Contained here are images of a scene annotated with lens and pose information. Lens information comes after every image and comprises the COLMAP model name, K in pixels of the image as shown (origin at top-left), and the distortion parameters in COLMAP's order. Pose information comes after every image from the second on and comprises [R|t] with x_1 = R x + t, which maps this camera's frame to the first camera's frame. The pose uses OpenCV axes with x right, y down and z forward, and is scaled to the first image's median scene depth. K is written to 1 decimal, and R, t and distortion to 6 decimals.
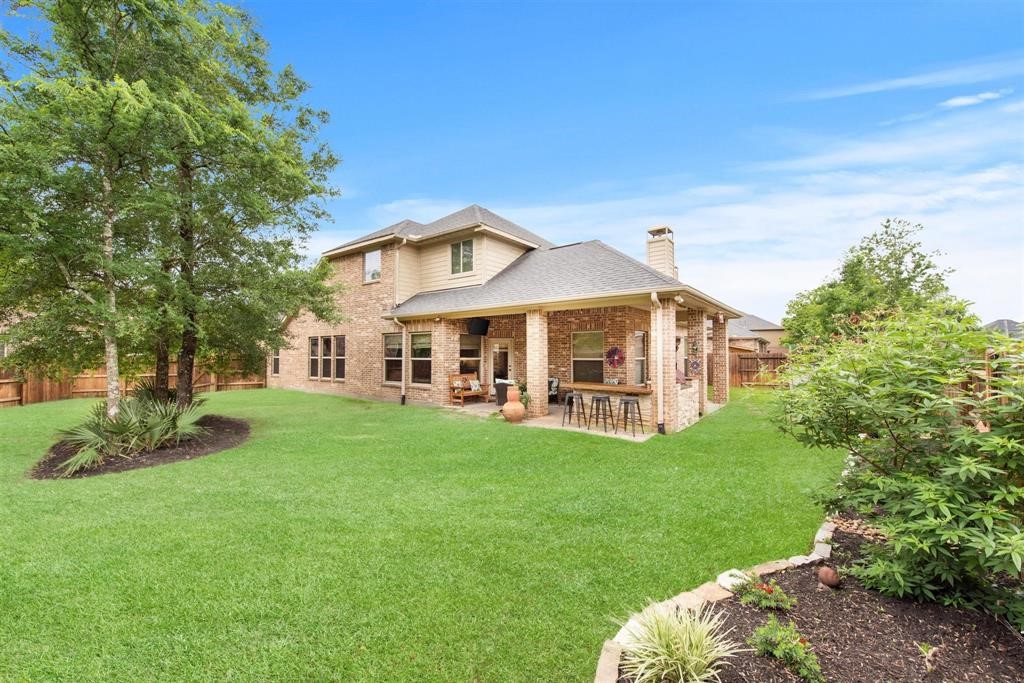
lens RADIAL K [[406.1, 0, 512.0], [0, 406.1, 341.5], [0, 0, 1]] dist [0.001598, -0.000020]
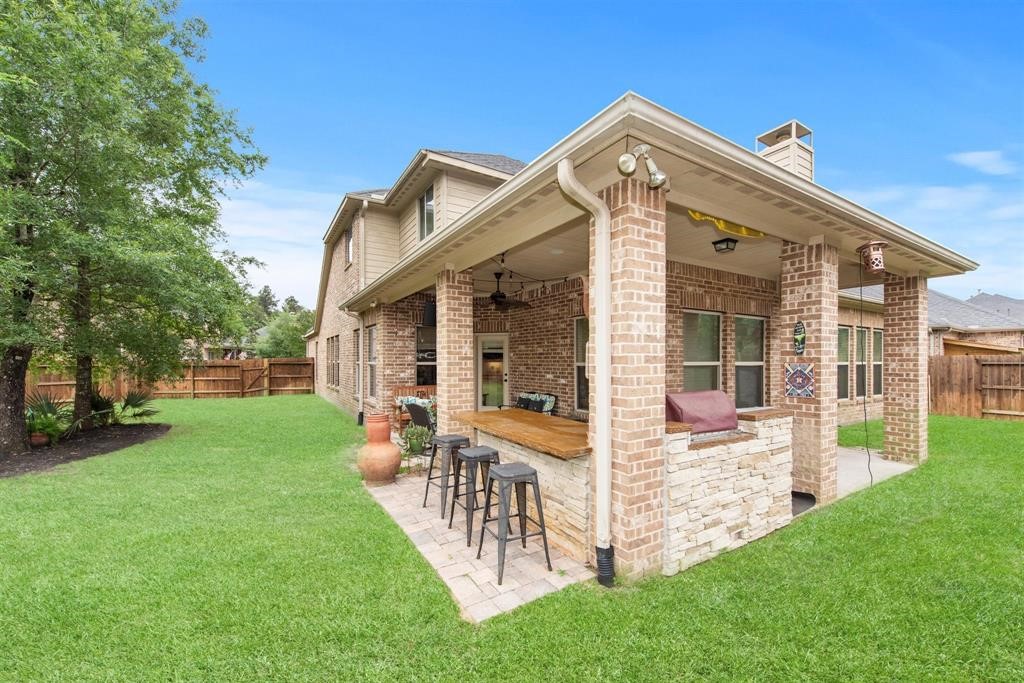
lens RADIAL K [[411.0, 0, 514.8], [0, 411.0, 357.0], [0, 0, 1]] dist [0.000492, -0.000026]
pose [[0.935998, -0.002001, -0.352000, 0.267547], [0.009943, 0.999735, 0.020757, 0.019680], [0.351866, -0.022929, 0.935770, 0.413852]]
